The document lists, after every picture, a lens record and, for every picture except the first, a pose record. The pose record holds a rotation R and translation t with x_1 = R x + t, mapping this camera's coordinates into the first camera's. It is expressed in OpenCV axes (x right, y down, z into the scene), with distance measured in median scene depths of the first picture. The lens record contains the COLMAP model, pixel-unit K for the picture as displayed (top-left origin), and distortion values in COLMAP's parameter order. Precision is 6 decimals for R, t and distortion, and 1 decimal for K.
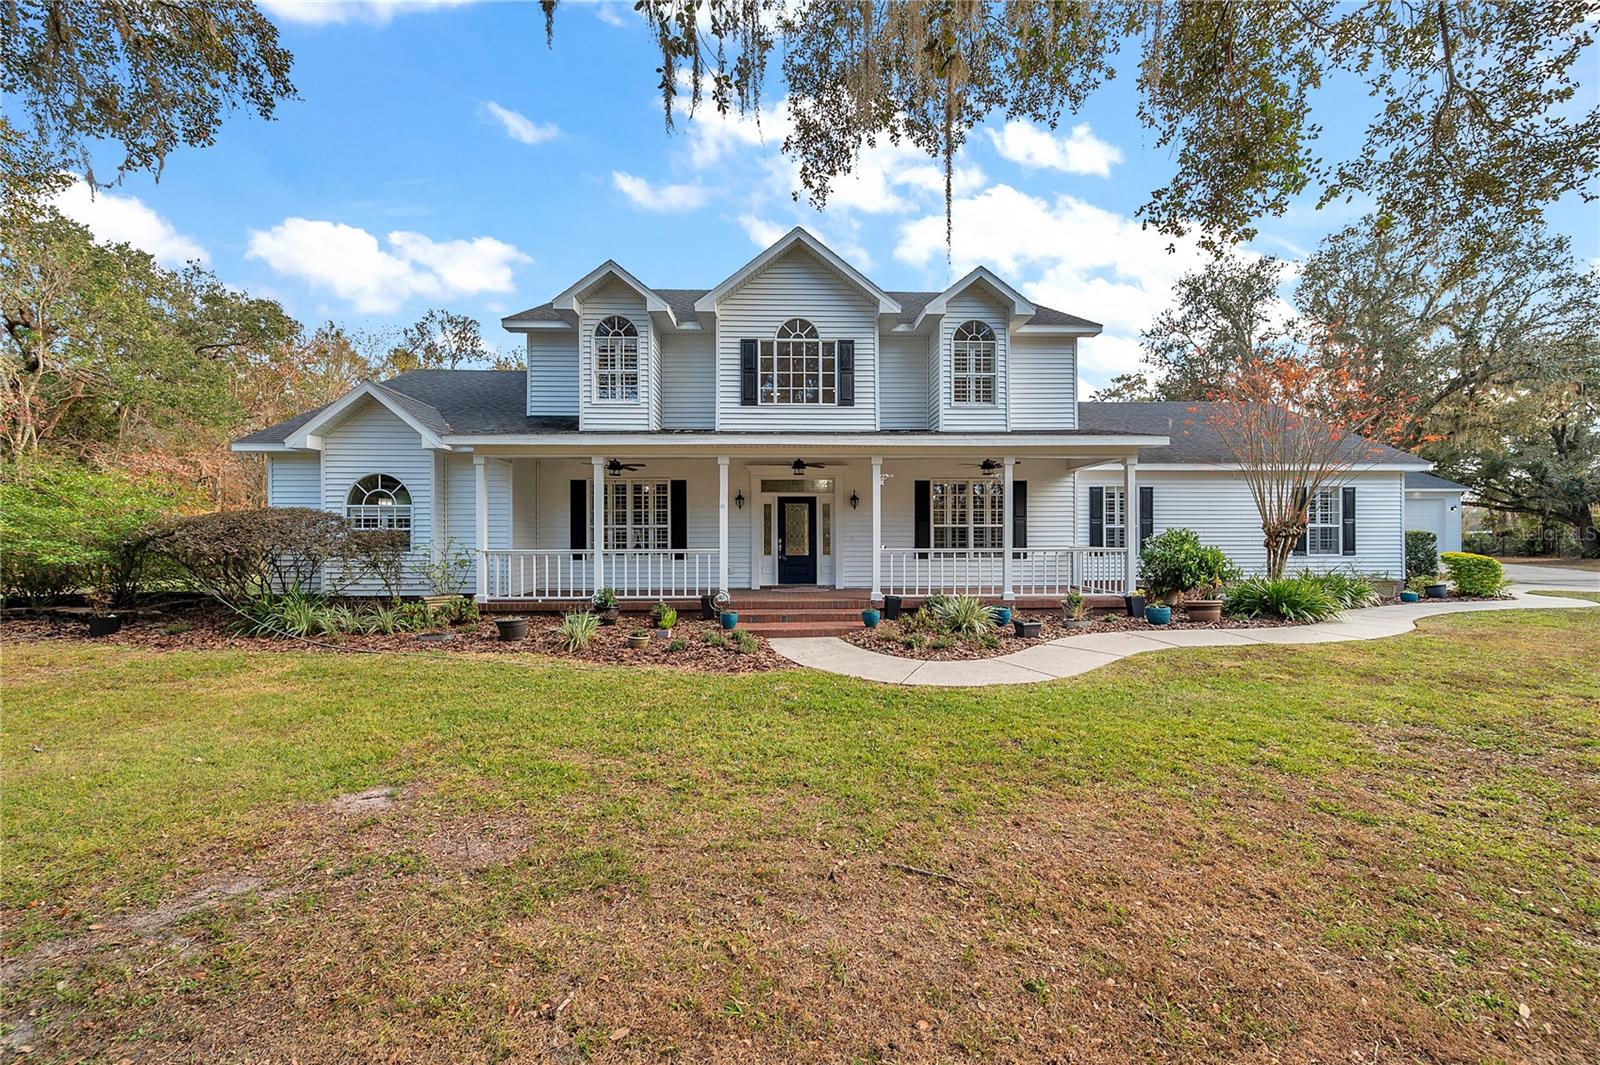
lens RADIAL K [[657.6, 0, 815.2], [0, 657.6, 538.4], [0, 0, 1]] dist [0.000922, 0.000623]
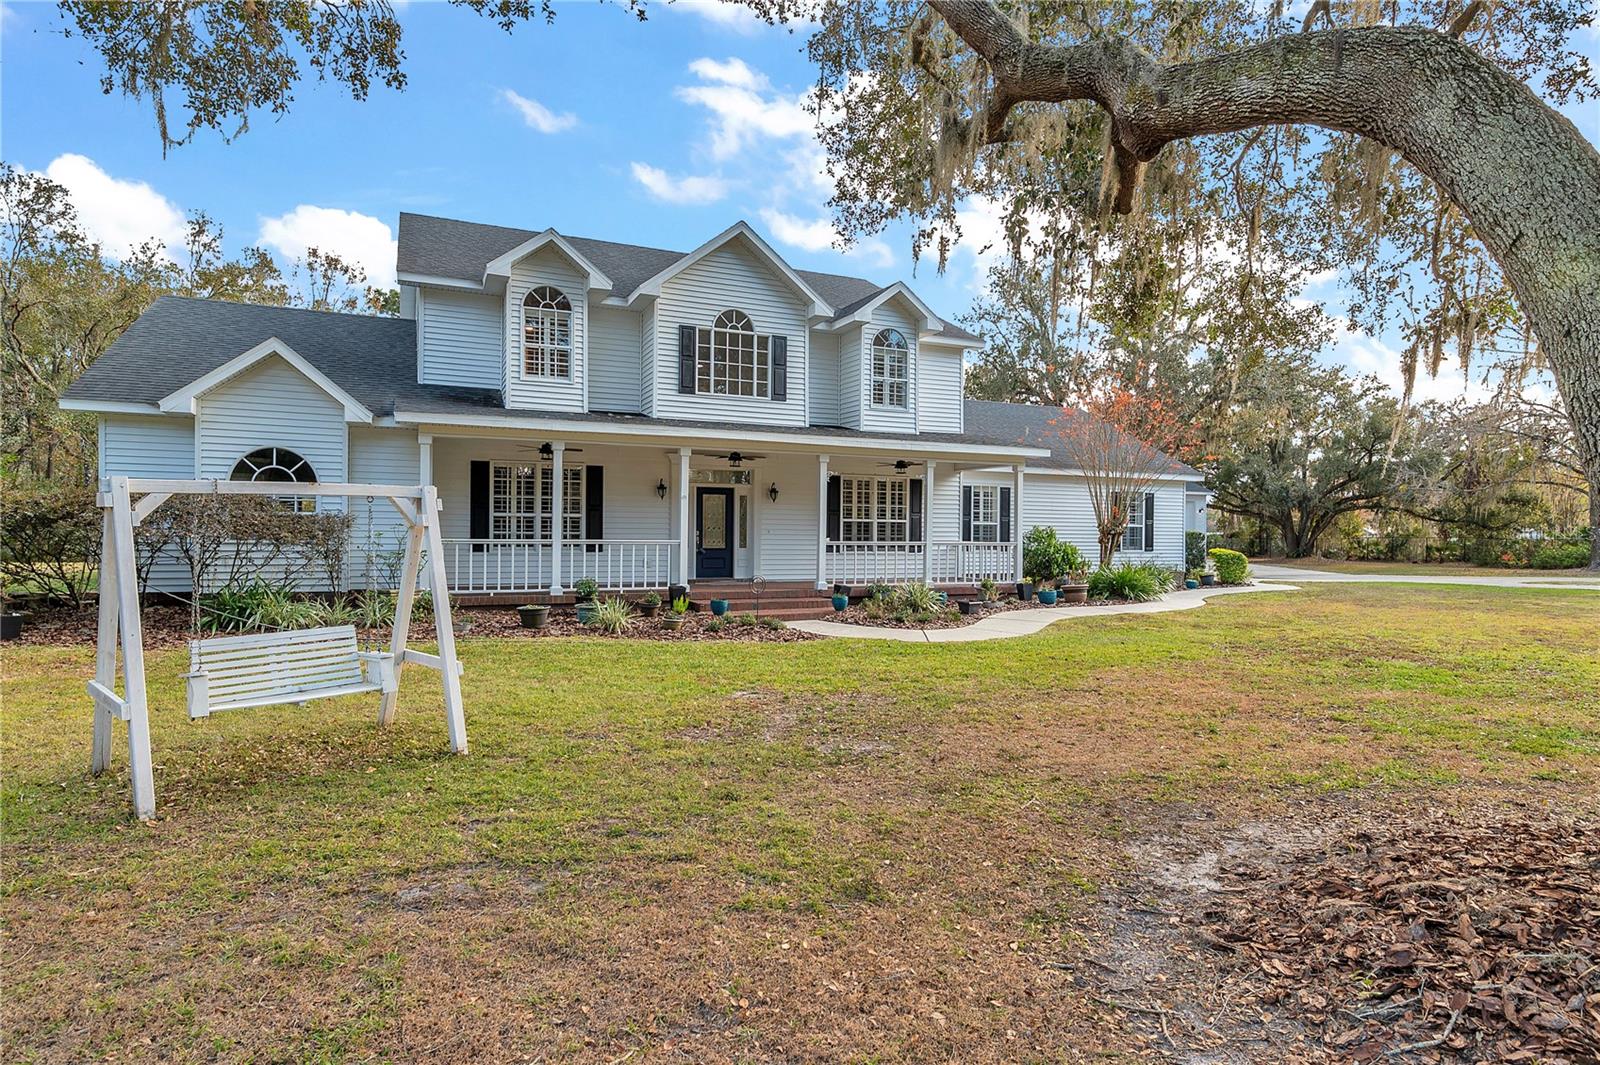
lens RADIAL K [[934.4, 0, 847.1], [0, 934.4, 536.6], [0, 0, 1]] dist [-0.000562, -0.000473]
pose [[0.910904, 0.010463, 0.412485, -0.447775], [-0.011709, 0.999931, 0.000492, 0.006449], [-0.412451, -0.005278, 0.910964, -0.357942]]
